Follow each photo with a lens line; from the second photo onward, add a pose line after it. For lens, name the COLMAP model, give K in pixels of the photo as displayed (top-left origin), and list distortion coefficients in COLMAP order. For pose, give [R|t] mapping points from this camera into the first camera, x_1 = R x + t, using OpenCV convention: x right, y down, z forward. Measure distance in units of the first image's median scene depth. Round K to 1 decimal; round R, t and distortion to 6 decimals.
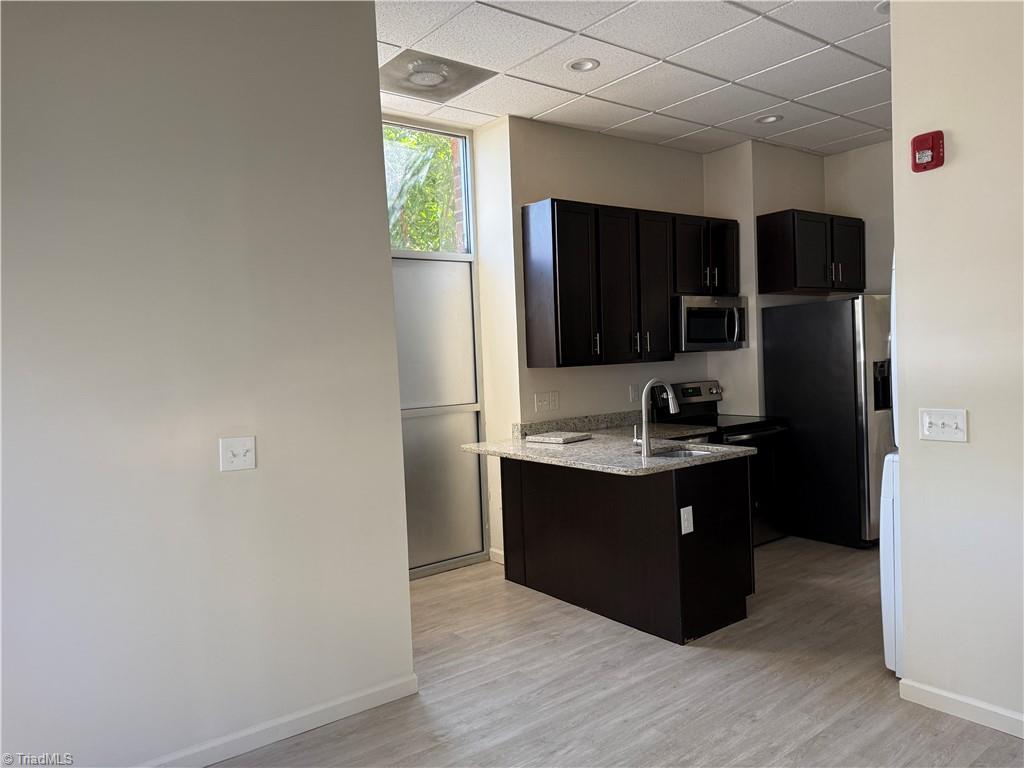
lens RADIAL K [[726.1, 0, 512.0], [0, 726.1, 384.0], [0, 0, 1]] dist [0.107988, -0.145492]
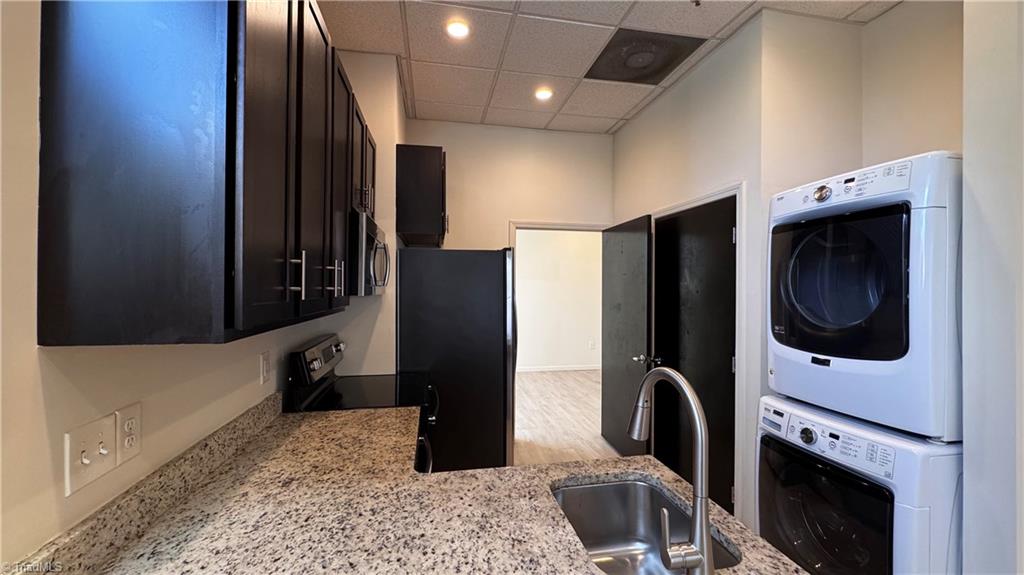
lens RADIAL K [[408.5, 0, 513.3], [0, 408.5, 285.8], [0, 0, 1]] dist [-0.005251, 0.000910]
pose [[0.441766, 0.039959, 0.896240, -0.041705], [0.021045, 0.998271, -0.054882, -0.036016], [-0.896883, 0.043106, 0.440162, 0.842141]]
